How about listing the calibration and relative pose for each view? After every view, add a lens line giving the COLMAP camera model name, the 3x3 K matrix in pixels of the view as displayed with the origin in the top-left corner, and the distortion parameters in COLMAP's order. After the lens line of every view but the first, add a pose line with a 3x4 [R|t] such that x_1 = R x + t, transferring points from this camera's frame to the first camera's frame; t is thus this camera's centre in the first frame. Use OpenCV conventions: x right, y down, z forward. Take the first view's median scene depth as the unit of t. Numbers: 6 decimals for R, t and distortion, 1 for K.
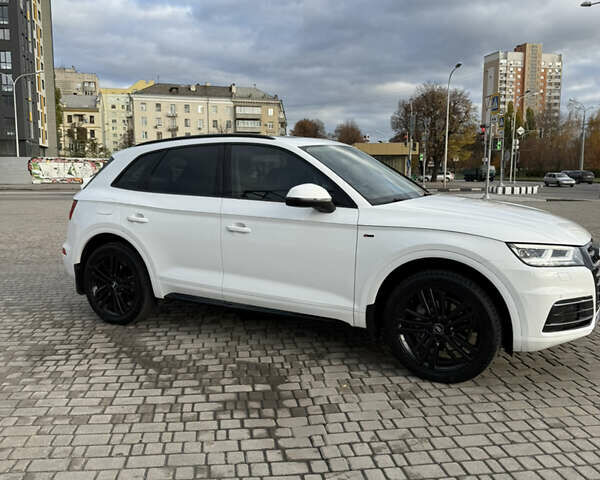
lens RADIAL K [[552.1, 0, 295.7], [0, 552.1, 241.0], [0, 0, 1]] dist [0.128793, -0.250149]
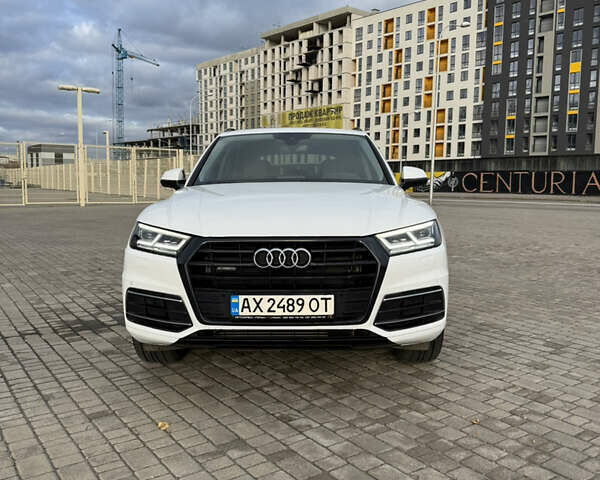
lens RADIAL K [[552.1, 0, 295.7], [0, 552.1, 241.0], [0, 0, 1]] dist [0.128793, -0.250149]
pose [[0.461183, 0.091950, -0.882528, 1.057265], [-0.116909, 0.992242, 0.042288, -0.027532], [0.879570, 0.083673, 0.468355, 0.621479]]
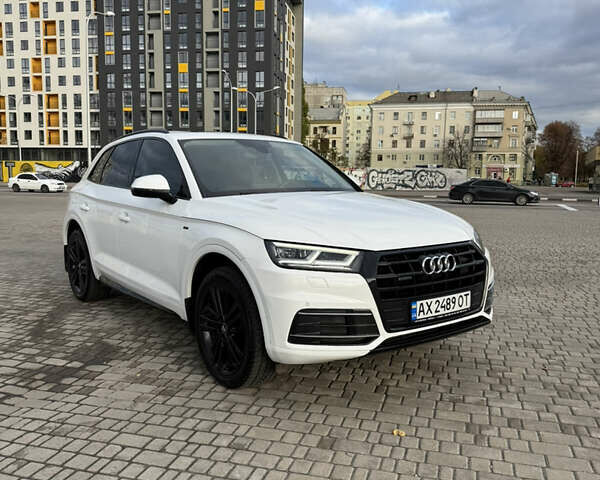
lens RADIAL K [[552.1, 0, 295.7], [0, 552.1, 241.0], [0, 0, 1]] dist [0.128793, -0.250149]
pose [[0.908766, 0.055850, -0.413552, 0.620814], [-0.061599, 0.998101, -0.000569, 0.002197], [0.412734, 0.025991, 0.910481, 0.160488]]
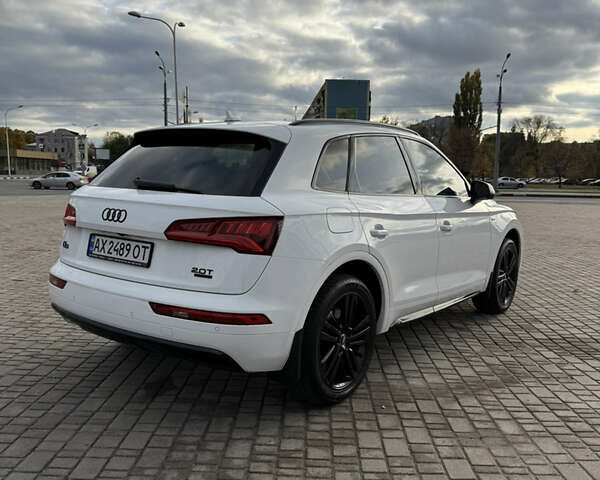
lens RADIAL K [[554.4, 0, 300.0], [0, 554.4, 240.0], [0, 0, 1]] dist [0.106345, -0.242890]
pose [[0.158831, -0.108580, 0.981317, -1.088161], [0.103422, 0.990296, 0.092834, -0.115077], [-0.981874, 0.086744, 0.168519, 1.065417]]
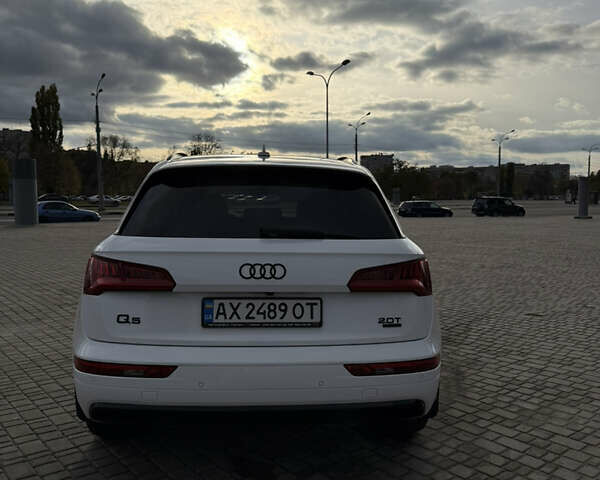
lens RADIAL K [[552.1, 0, 295.7], [0, 552.1, 241.0], [0, 0, 1]] dist [0.128793, -0.250149]
pose [[-0.520501, -0.066504, 0.851267, -0.944261], [0.104506, 0.984505, 0.140813, -0.210974], [-0.847442, 0.162256, -0.505486, 1.649803]]
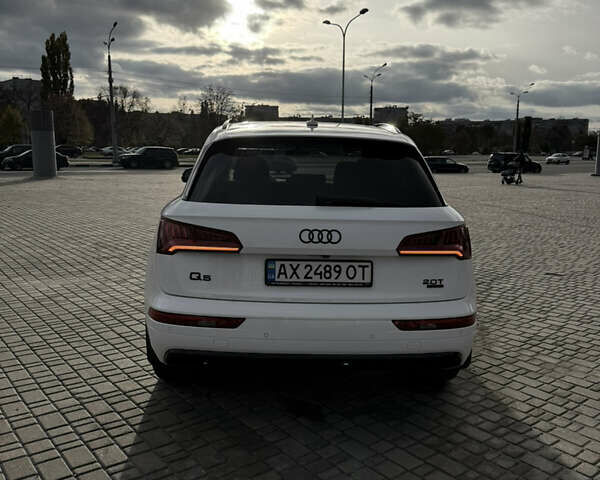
lens RADIAL K [[552.1, 0, 295.7], [0, 552.1, 241.0], [0, 0, 1]] dist [0.128793, -0.250149]
pose [[-0.502312, -0.143413, 0.852711, -0.967585], [0.095500, 0.970916, 0.219550, -0.239064], [-0.859397, 0.191717, -0.474006, 1.718654]]
